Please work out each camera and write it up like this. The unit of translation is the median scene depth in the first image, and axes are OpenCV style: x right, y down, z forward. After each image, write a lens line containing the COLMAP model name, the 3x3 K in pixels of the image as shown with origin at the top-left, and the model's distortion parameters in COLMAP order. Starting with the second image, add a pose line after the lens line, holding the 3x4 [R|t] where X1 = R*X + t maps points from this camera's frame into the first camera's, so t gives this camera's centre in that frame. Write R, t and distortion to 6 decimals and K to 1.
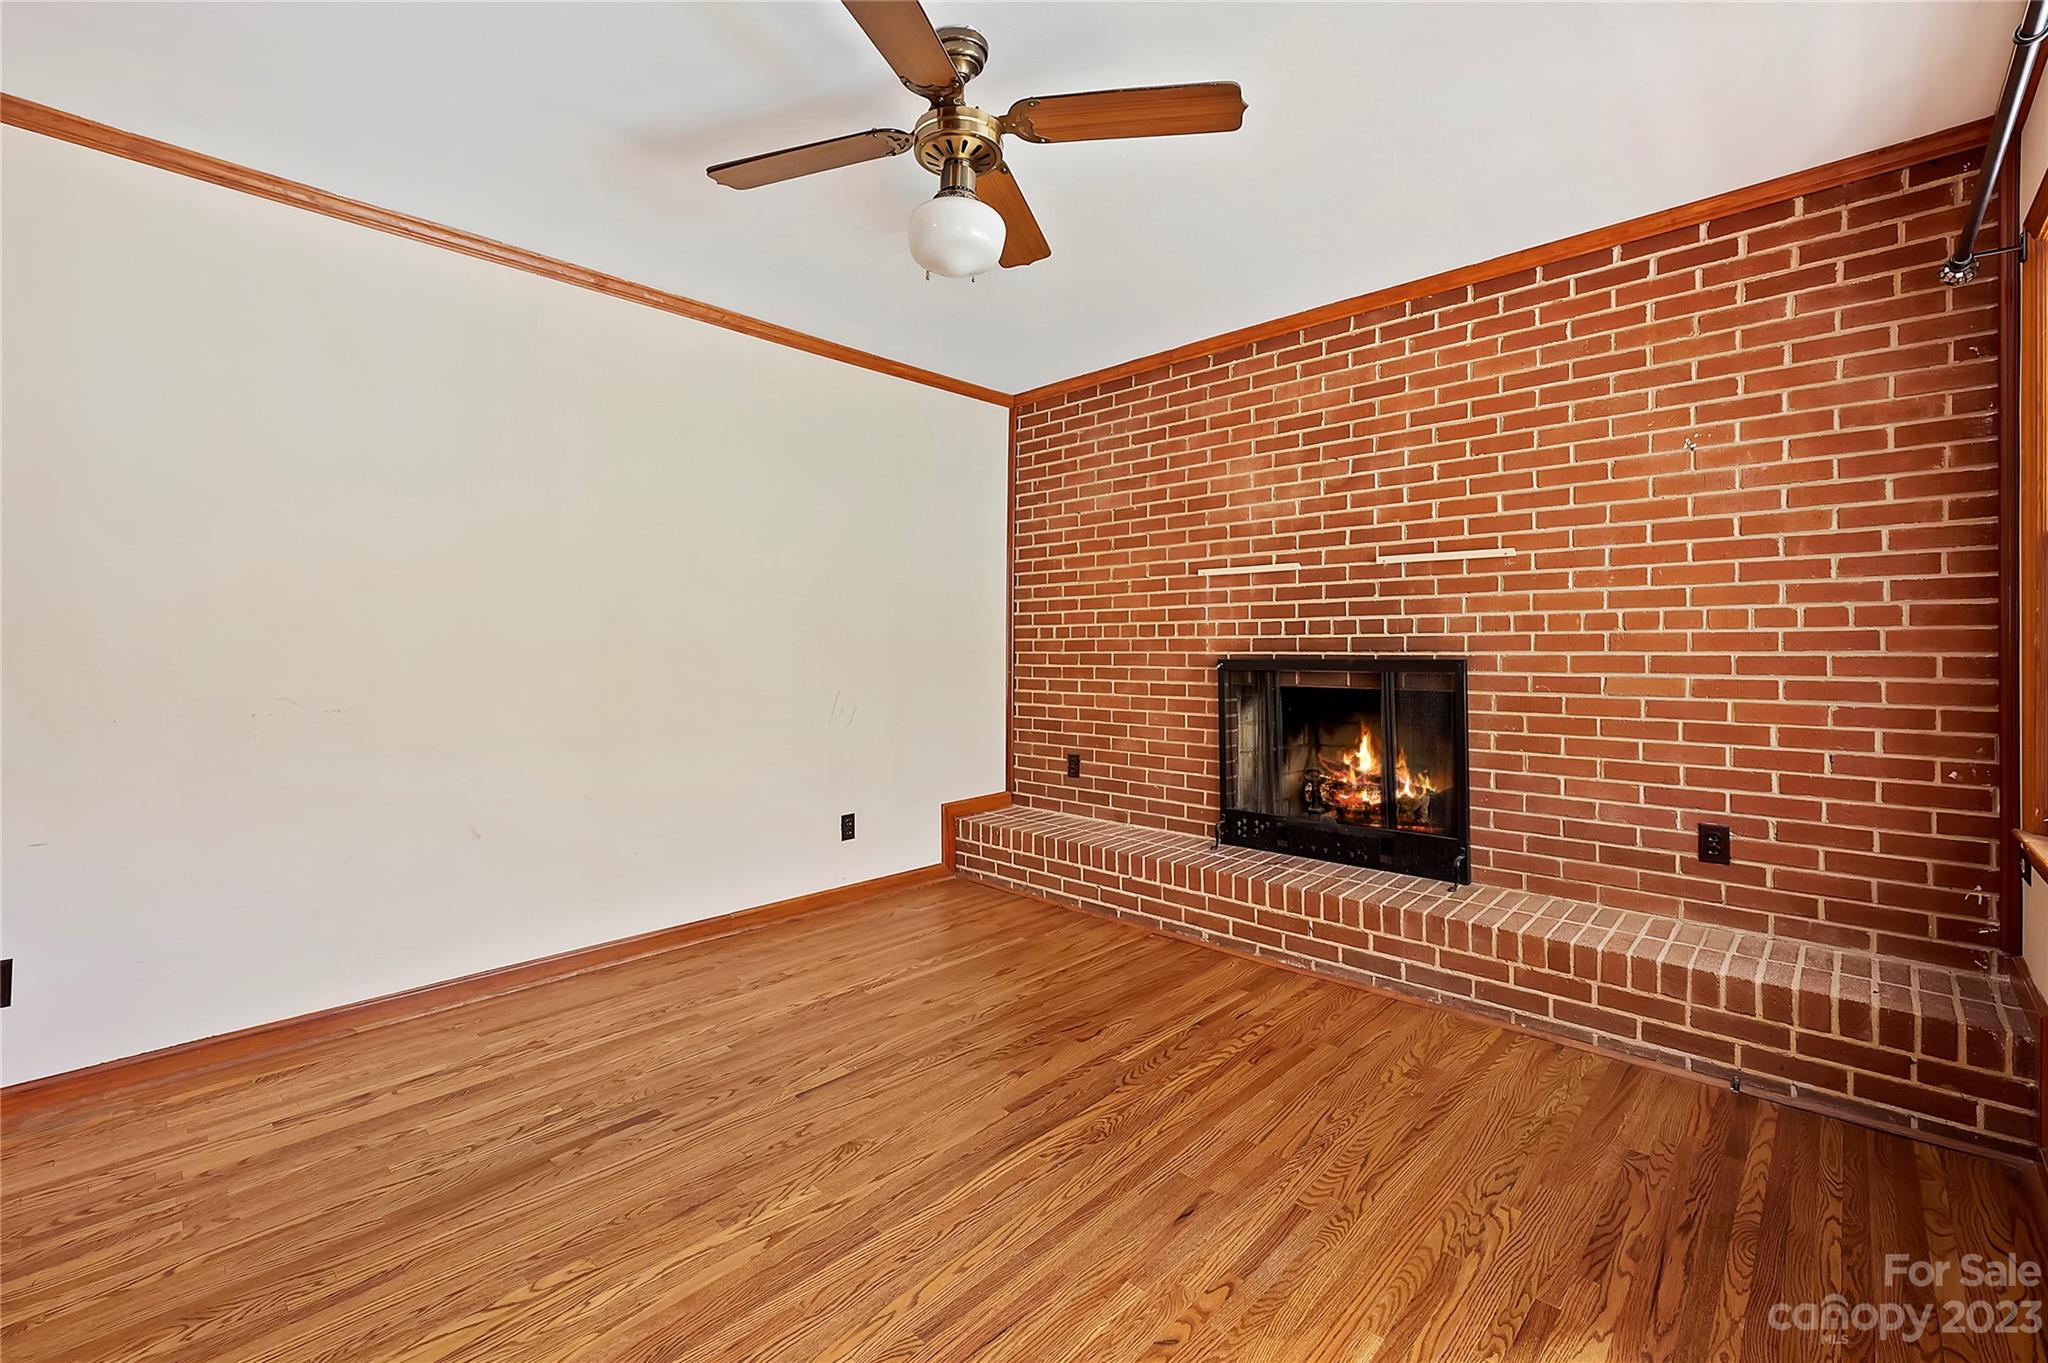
lens RADIAL K [[838.3, 0, 1021.2], [0, 838.3, 659.5], [0, 0, 1]] dist [-0.004216, 0.002162]
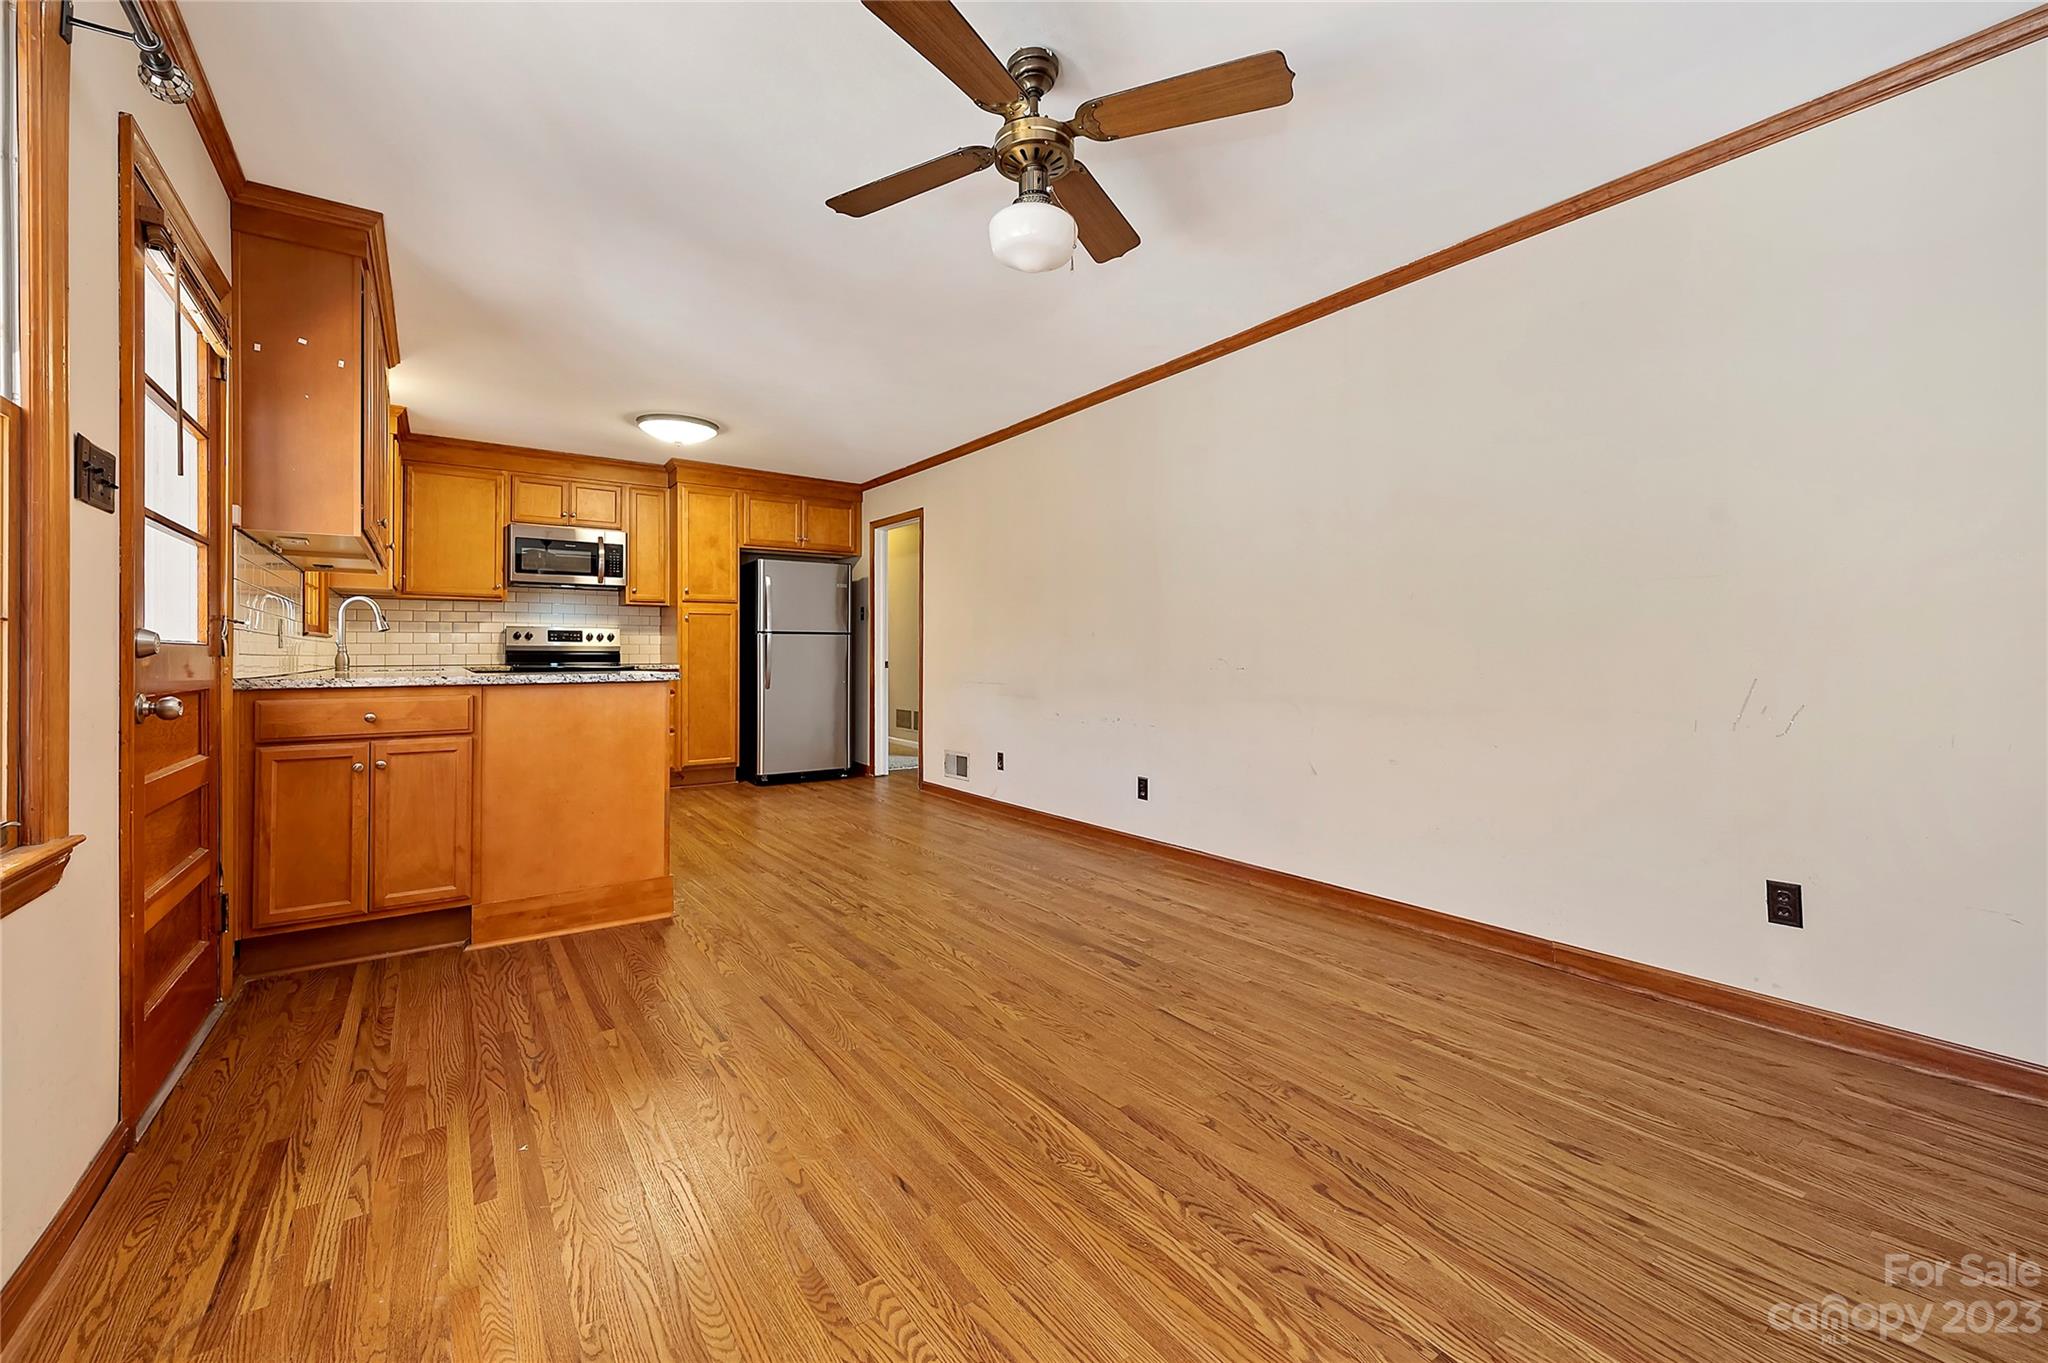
lens RADIAL K [[838.3, 0, 1031.3], [0, 838.3, 633.9], [0, 0, 1]] dist [-0.004216, 0.002162]
pose [[-0.183295, -0.026498, -0.982701, 0.667091], [-0.007116, 0.999646, -0.025627, 0.034971], [0.983032, 0.002295, -0.183418, 0.781730]]
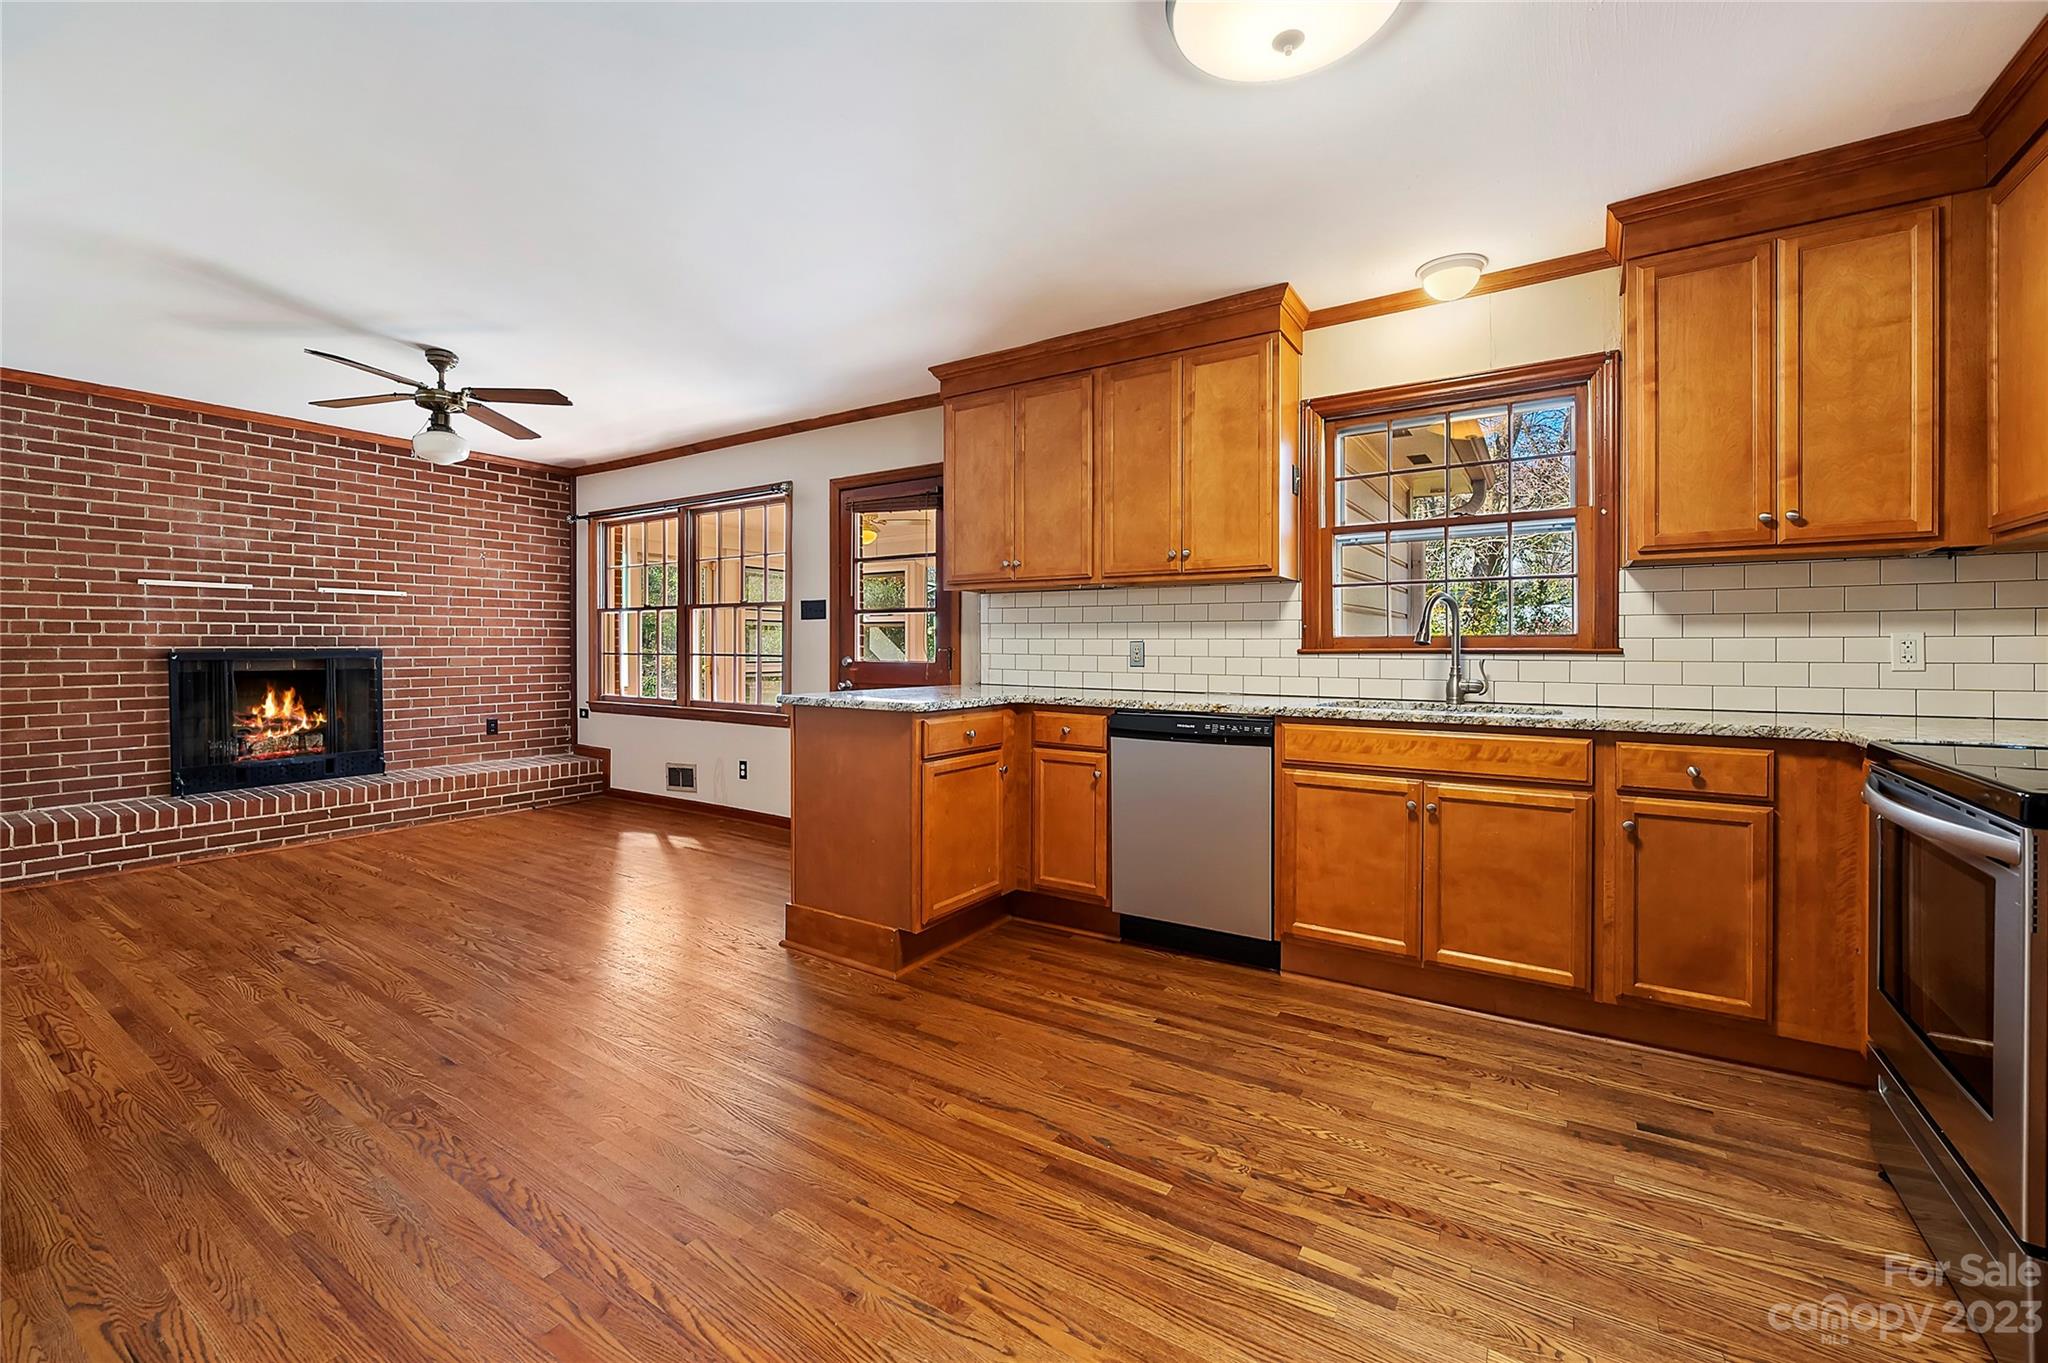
lens RADIAL K [[838.3, 0, 1020.2], [0, 838.3, 653.2], [0, 0, 1]] dist [-0.004216, 0.002162]
pose [[-0.179014, -0.013474, 0.983754, -1.588756], [0.008334, 0.999850, 0.015211, -0.010280], [-0.983811, 0.010921, -0.178875, -0.044715]]
